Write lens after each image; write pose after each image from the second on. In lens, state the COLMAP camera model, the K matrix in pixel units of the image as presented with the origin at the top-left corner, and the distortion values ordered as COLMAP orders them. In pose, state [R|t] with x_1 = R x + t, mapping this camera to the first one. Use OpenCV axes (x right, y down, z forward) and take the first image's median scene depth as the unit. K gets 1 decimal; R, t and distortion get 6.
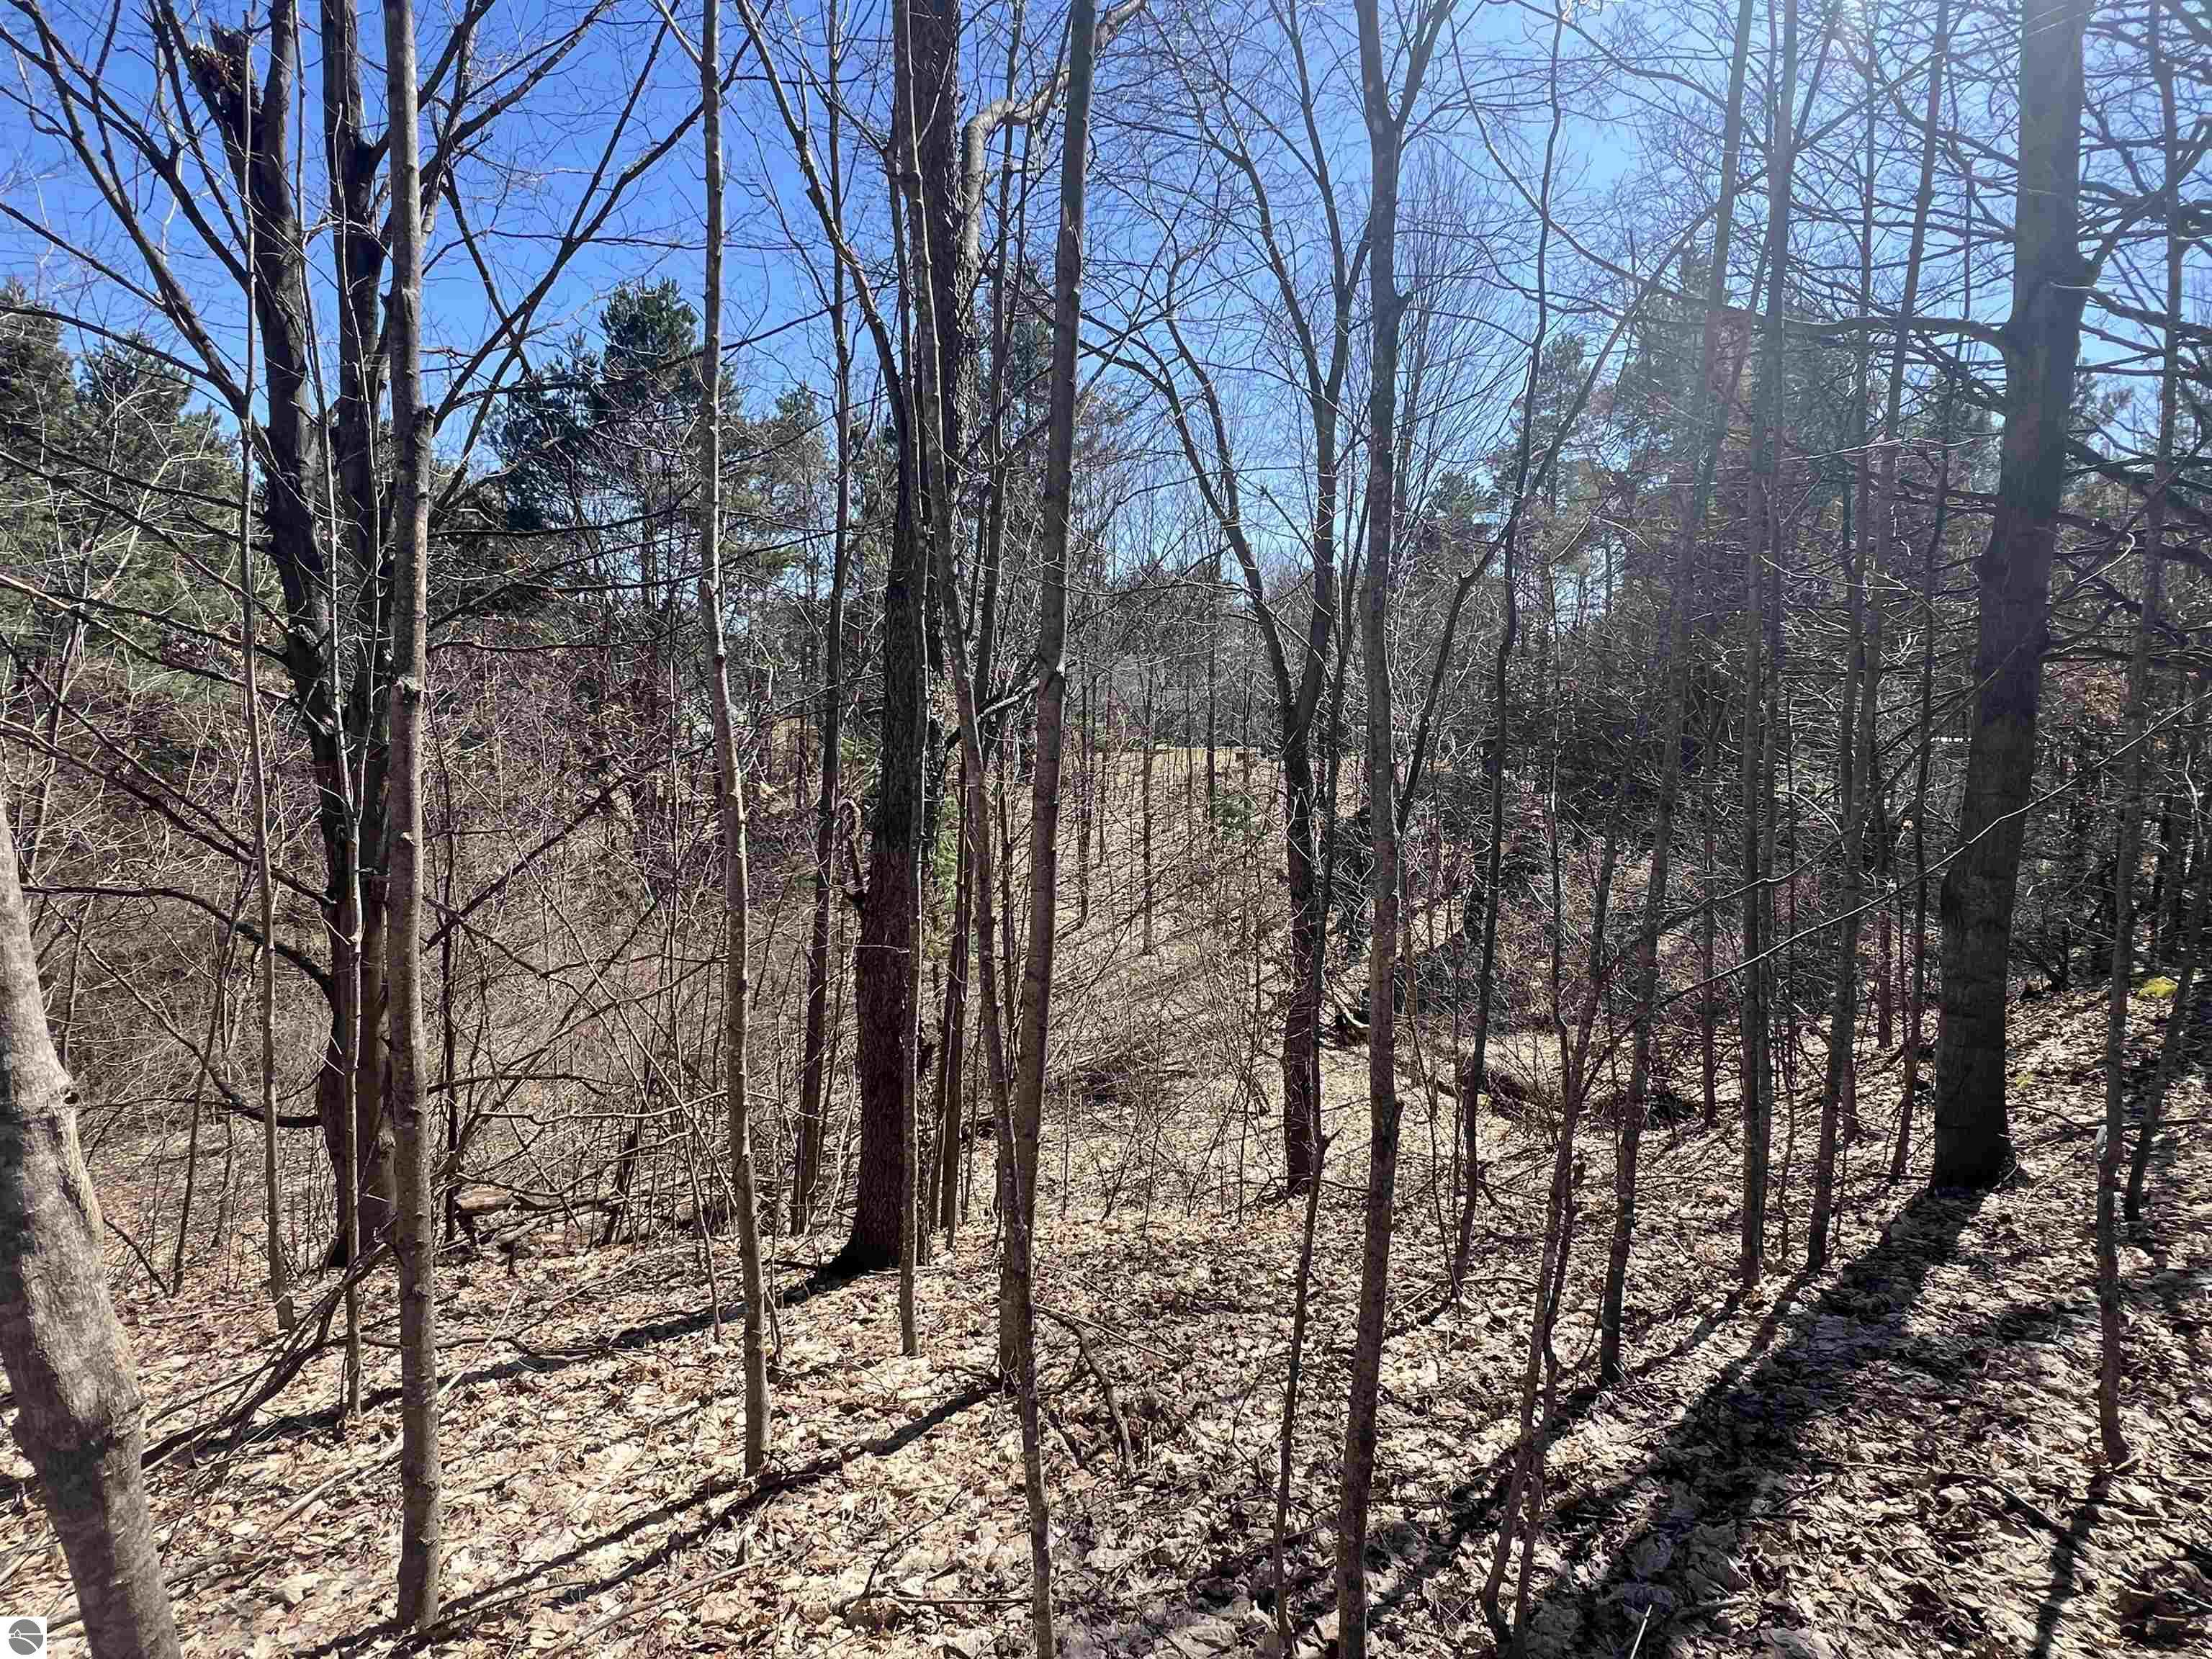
lens RADIAL K [[1087.9, 0, 1115.1], [0, 1087.9, 809.6], [0, 0, 1]] dist [0.003855, -0.000197]
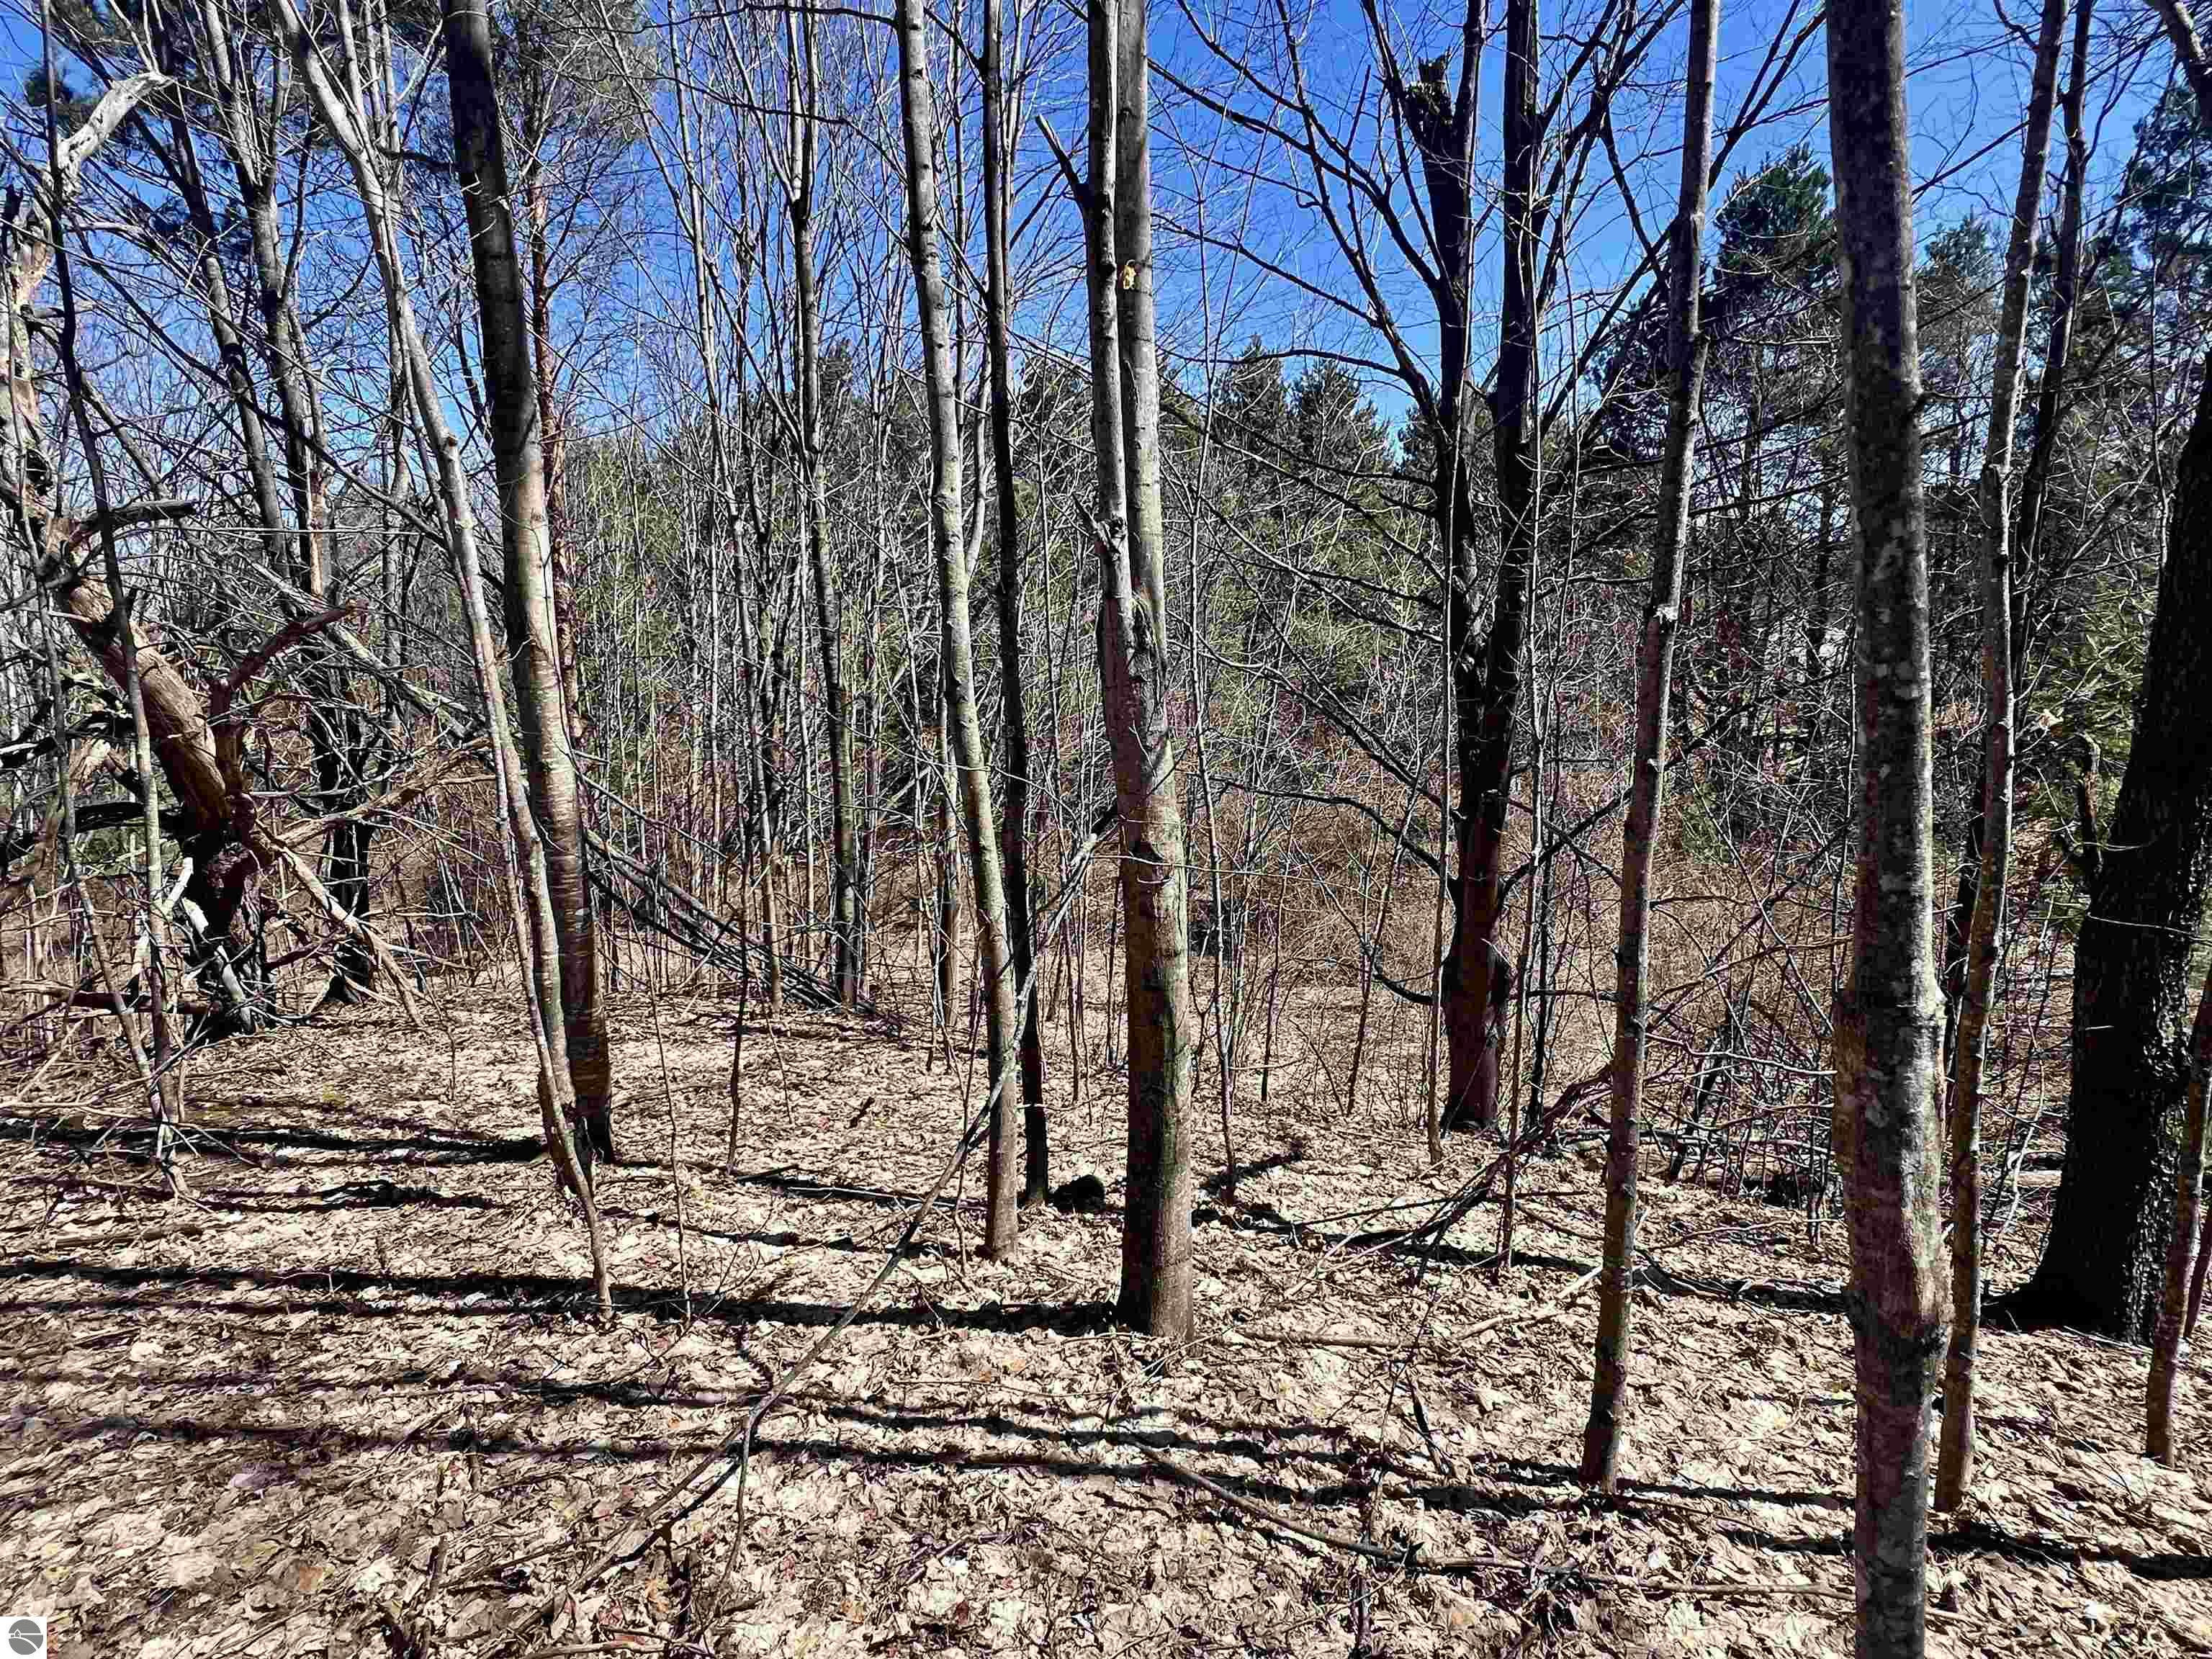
lens RADIAL K [[1087.9, 0, 1115.1], [0, 1087.9, 809.6], [0, 0, 1]] dist [0.003855, -0.000197]
pose [[0.661700, 0.062625, -0.747149, -0.133920], [-0.016852, 0.997496, 0.068684, 0.004163], [0.749579, -0.032857, 0.661099, -0.043708]]
